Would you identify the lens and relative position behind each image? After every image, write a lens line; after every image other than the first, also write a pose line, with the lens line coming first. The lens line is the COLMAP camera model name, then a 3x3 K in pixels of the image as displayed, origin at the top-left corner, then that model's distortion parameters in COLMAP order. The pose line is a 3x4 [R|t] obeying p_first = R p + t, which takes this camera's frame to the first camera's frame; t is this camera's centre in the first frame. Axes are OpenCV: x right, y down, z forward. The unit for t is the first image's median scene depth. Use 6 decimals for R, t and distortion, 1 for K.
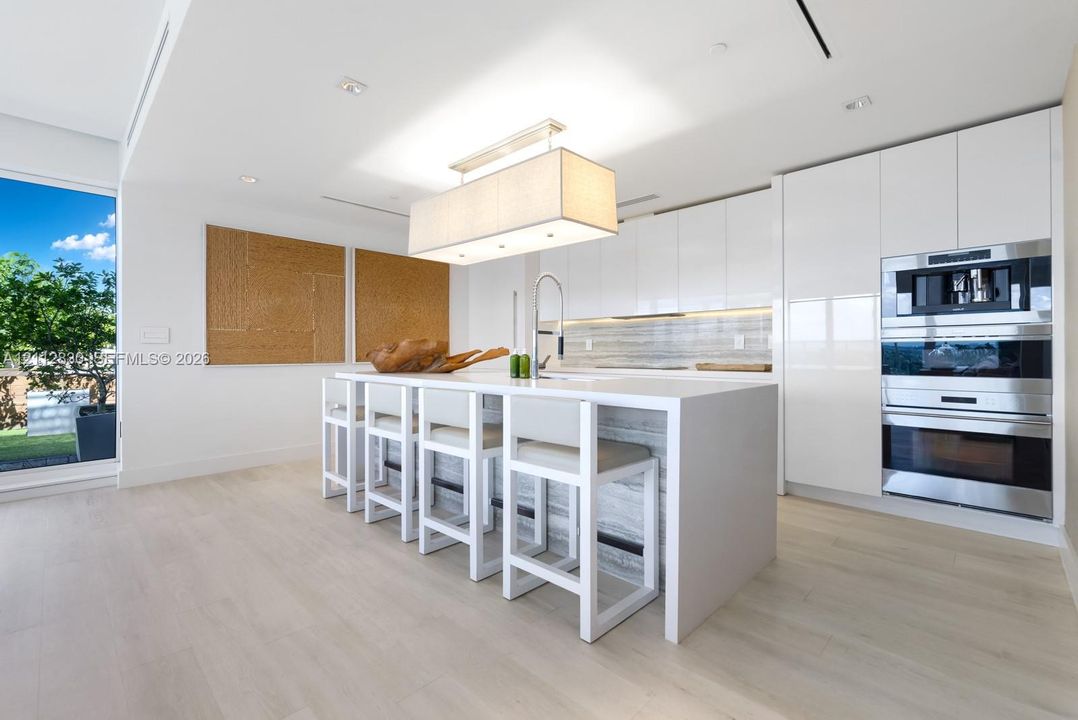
lens RADIAL K [[472.4, 0, 530.5], [0, 472.4, 352.7], [0, 0, 1]] dist [-0.000829, 0.001421]
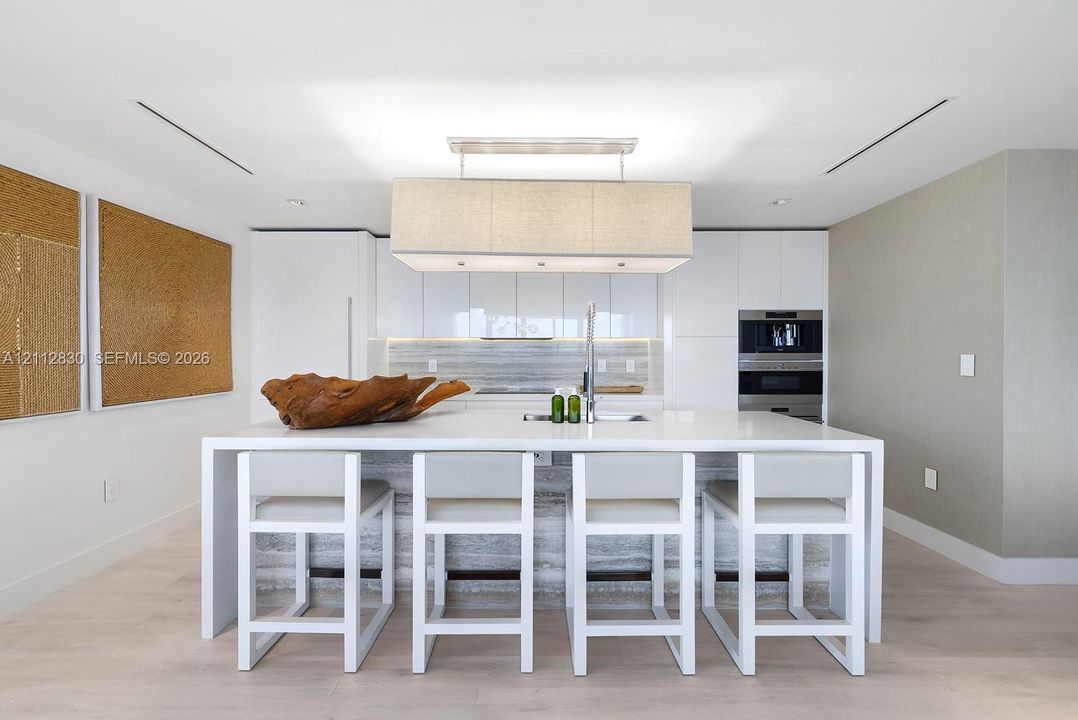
lens RADIAL K [[472.4, 0, 540.9], [0, 472.4, 366.6], [0, 0, 1]] dist [-0.000829, 0.001421]
pose [[0.714580, -0.017359, 0.699338, -0.527783], [-0.001373, 0.999655, 0.026217, -0.057978], [-0.699552, -0.019694, 0.714310, 0.342493]]
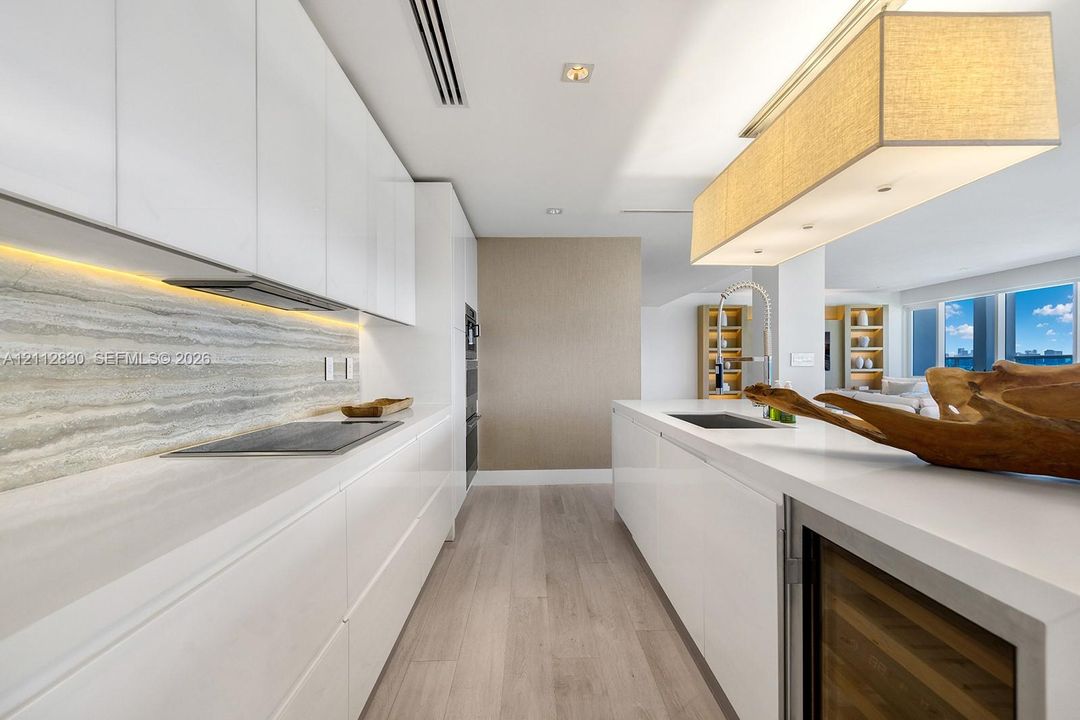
lens RADIAL K [[473.3, 0, 541.8], [0, 473.3, 358.7], [0, 0, 1]] dist [-0.000829, 0.001421]
pose [[-0.713822, 0.006122, 0.700301, -0.207362], [-0.001816, 0.999942, -0.010593, -0.033396], [-0.700325, -0.008833, -0.713770, 1.460720]]
